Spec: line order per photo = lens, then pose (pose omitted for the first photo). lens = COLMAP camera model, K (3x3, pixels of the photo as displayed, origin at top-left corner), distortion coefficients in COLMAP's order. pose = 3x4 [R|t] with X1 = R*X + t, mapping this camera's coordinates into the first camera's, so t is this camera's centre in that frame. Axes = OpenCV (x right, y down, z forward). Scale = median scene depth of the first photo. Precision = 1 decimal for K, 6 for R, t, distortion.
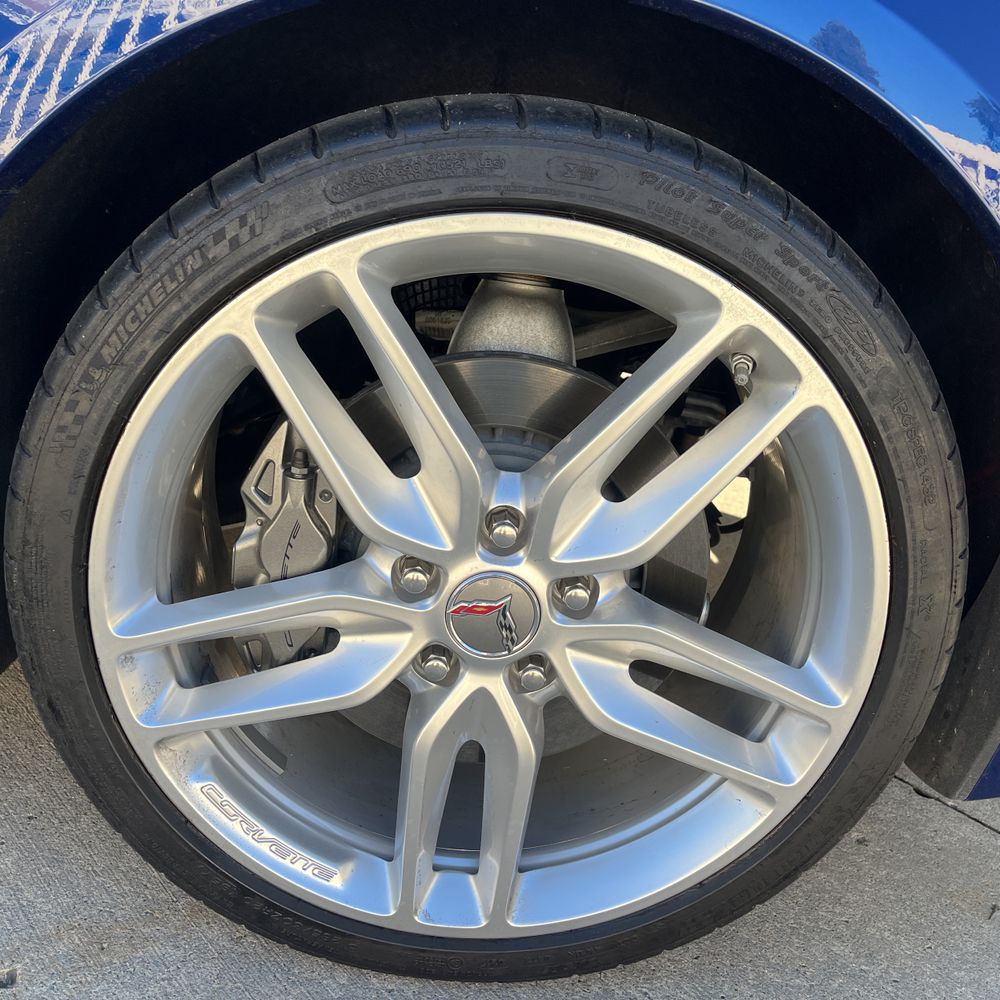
lens RADIAL K [[1023.5, 0, 500.4], [0, 1023.5, 494.7], [0, 0, 1]] dist [0.030820, -0.015496]
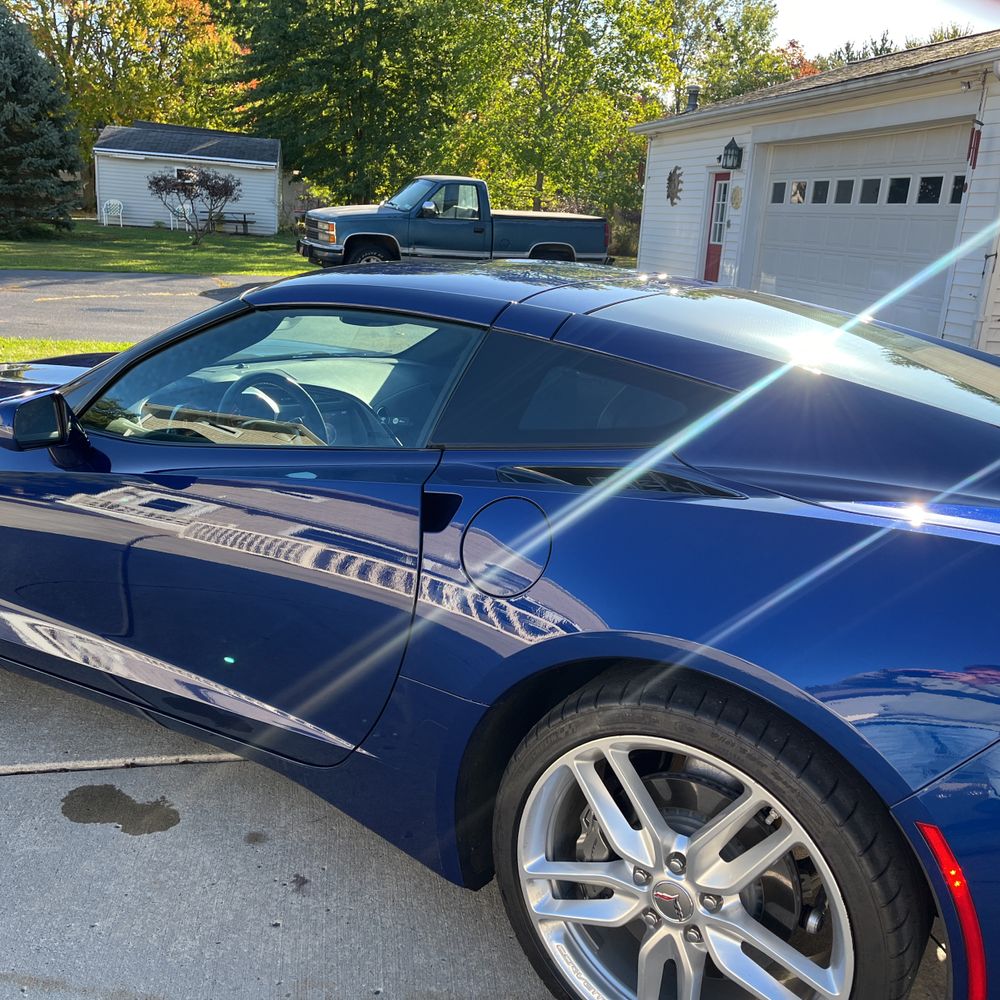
lens RADIAL K [[1002.9, 0, 505.6], [0, 1002.9, 501.8], [0, 0, 1]] dist [0.047987, -0.039881]
pose [[0.823869, 0.030136, -0.565979, 0.905361], [-0.111345, 0.987732, -0.109487, -0.455177], [0.555736, 0.153222, 0.817117, -1.109871]]
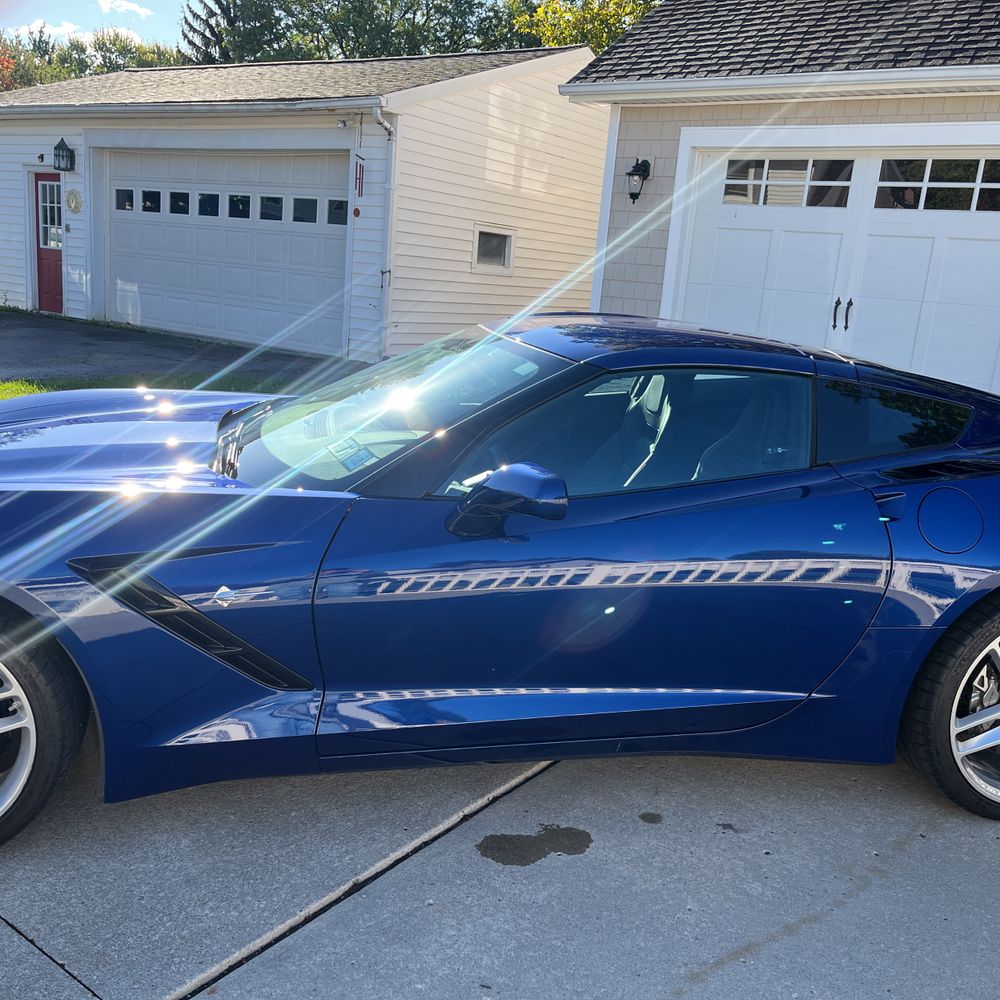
lens RADIAL K [[1001.2, 0, 503.6], [0, 1001.2, 497.5], [0, 0, 1]] dist [0.039717, -0.025166]
pose [[0.984976, -0.122189, 0.122031, -2.308481], [0.134809, 0.985696, -0.101143, -0.535161], [-0.107927, 0.116074, 0.987359, -2.520812]]
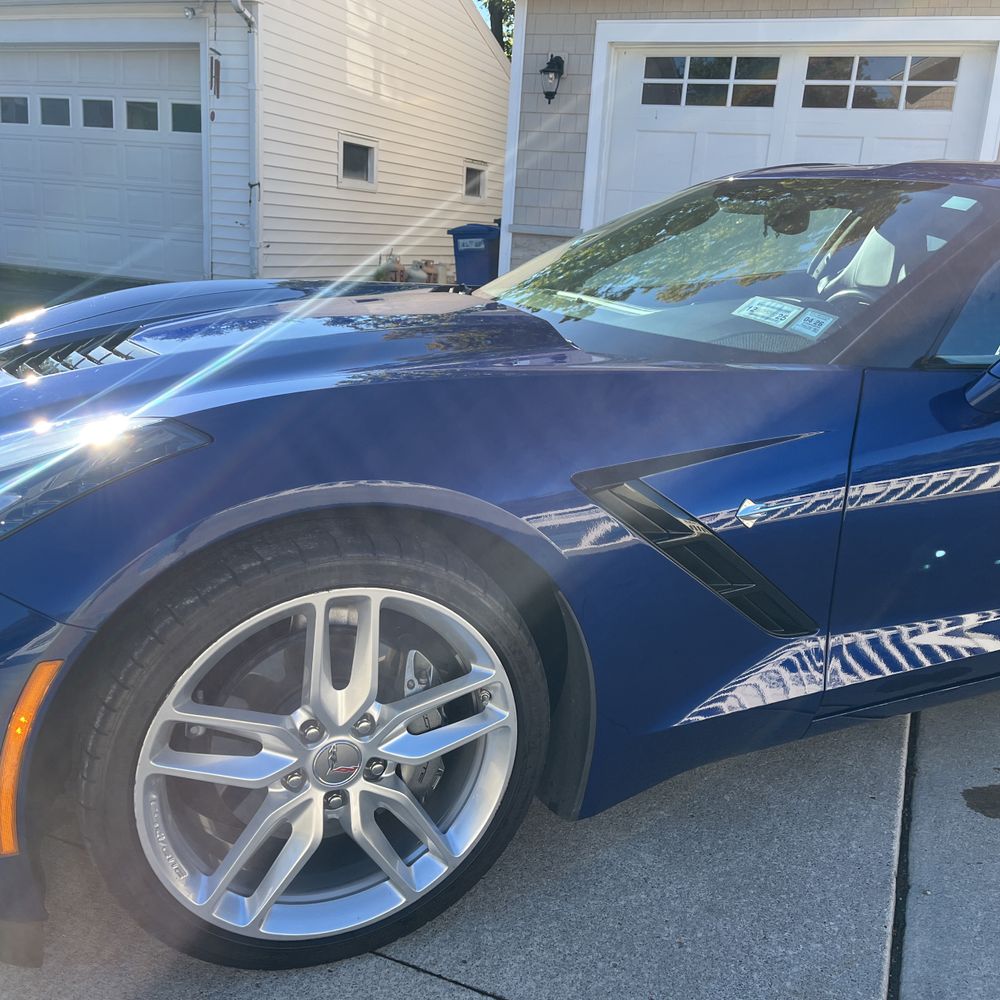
lens RADIAL K [[1002.3, 0, 522.5], [0, 1002.3, 498.2], [0, 0, 1]] dist [0.030057, -0.002991]
pose [[0.923582, -0.203414, 0.324991, -3.931269], [0.215046, 0.976604, 0.000128, -0.789843], [-0.317413, 0.069770, 0.945717, -1.338347]]
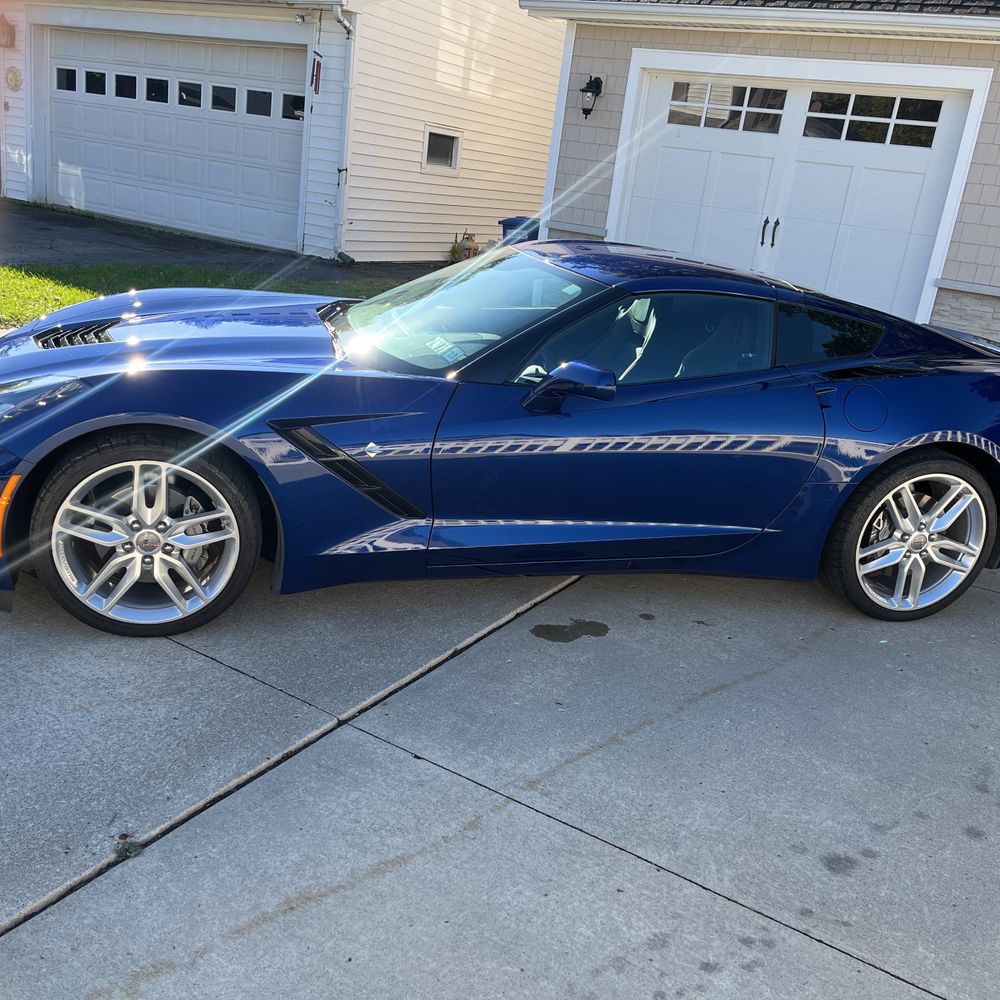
lens RADIAL K [[990.5, 0, 510.0], [0, 990.5, 493.3], [0, 0, 1]] dist [0.050325, -0.051214]
pose [[0.971886, -0.120026, 0.202562, -3.114432], [0.120629, 0.992653, 0.009413, -0.443592], [-0.202204, 0.015286, 0.979224, -3.676604]]
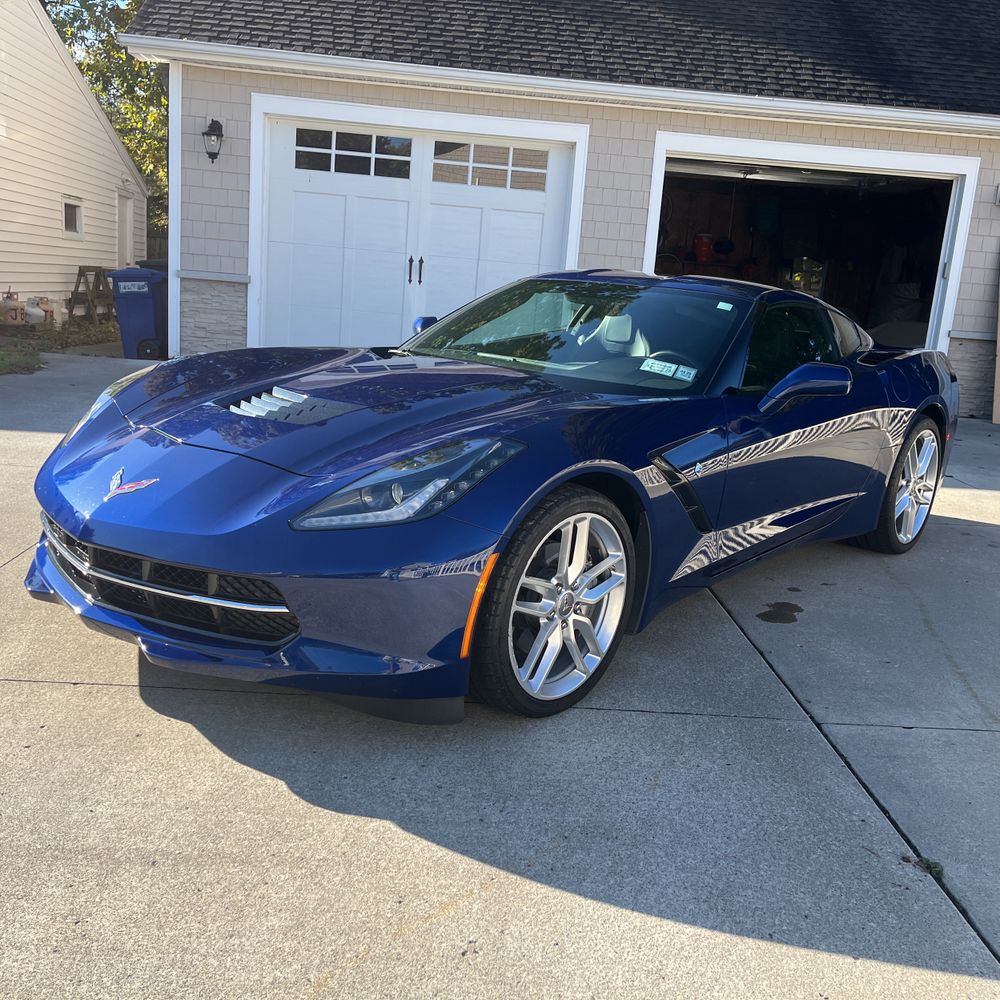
lens RADIAL K [[976.8, 0, 512.3], [0, 976.8, 500.4], [0, 0, 1]] dist [0.041718, -0.014702]
pose [[0.684591, -0.269946, 0.677100, -6.216120], [0.286985, 0.953692, 0.090058, -1.134853], [-0.670056, 0.132664, 0.730360, -1.991077]]
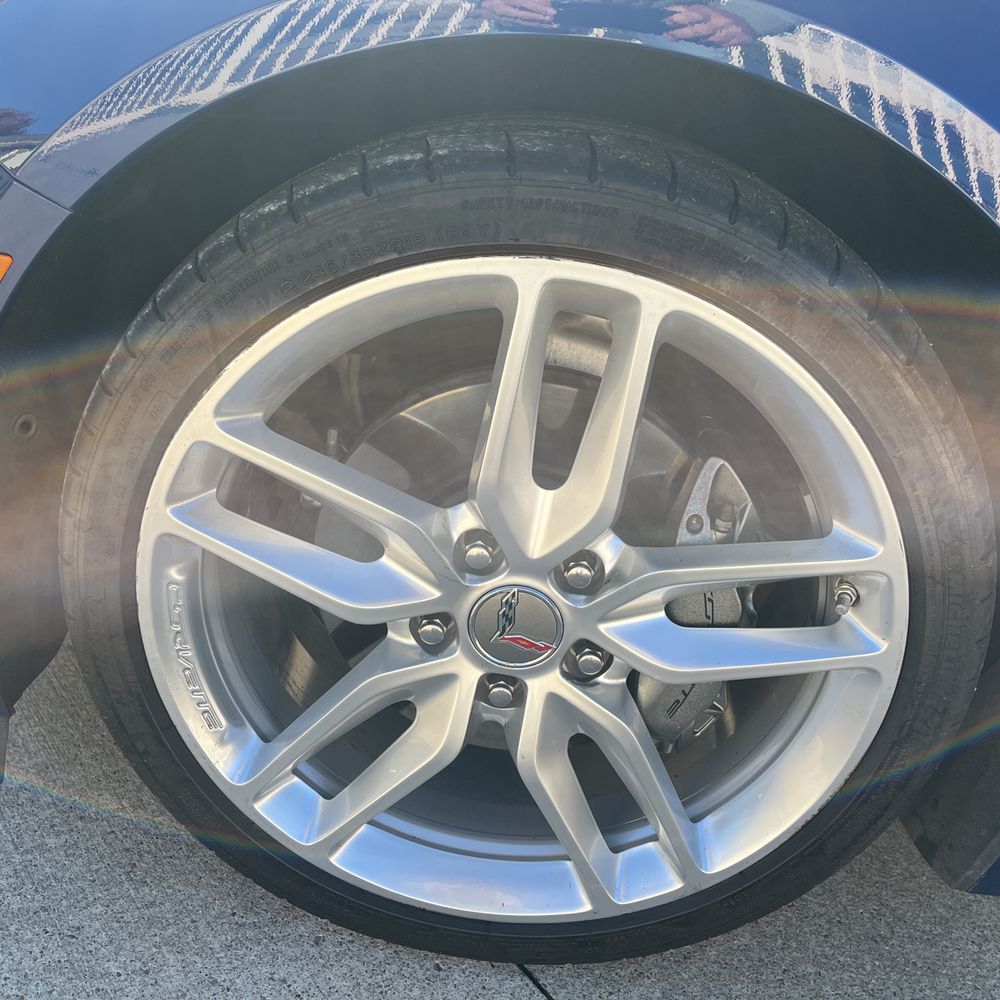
lens RADIAL K [[1002.9, 0, 505.6], [0, 1002.9, 501.8], [0, 0, 1]] dist [0.047987, -0.039881]
pose [[0.995600, 0.032167, -0.088007, -3.672519], [-0.025029, 0.996397, 0.081038, -0.580486], [0.090297, -0.078479, 0.992818, -0.374651]]
